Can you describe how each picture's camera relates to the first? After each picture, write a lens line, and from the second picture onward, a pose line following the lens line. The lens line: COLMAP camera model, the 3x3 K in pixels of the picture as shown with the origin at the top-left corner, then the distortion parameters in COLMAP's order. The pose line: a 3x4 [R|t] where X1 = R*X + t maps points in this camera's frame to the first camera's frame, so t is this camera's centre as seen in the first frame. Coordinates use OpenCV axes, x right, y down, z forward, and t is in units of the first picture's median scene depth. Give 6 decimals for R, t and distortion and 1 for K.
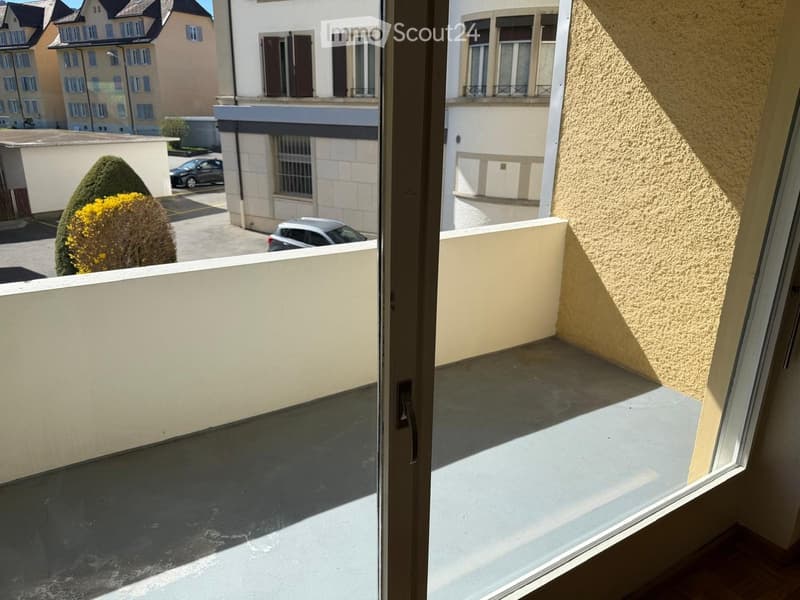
lens RADIAL K [[579.4, 0, 395.5], [0, 579.4, 294.7], [0, 0, 1]] dist [0.055759, -0.074126]
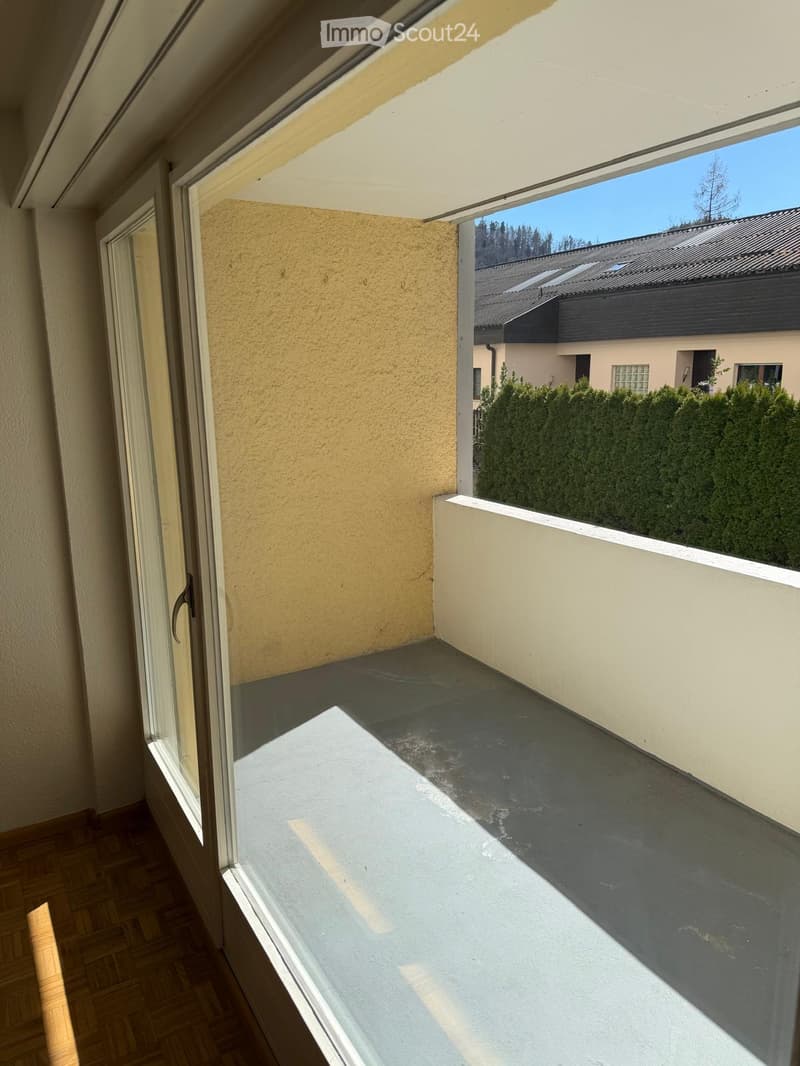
lens RADIAL K [[772.1, 0, 400.5], [0, 772.1, 533.7], [0, 0, 1]] dist [0.055759, -0.074126]
pose [[-0.031037, 0.198624, -0.979584, 0.824598], [-0.304094, 0.931720, 0.198554, -0.193254], [0.952136, 0.304049, 0.031483, 0.720407]]
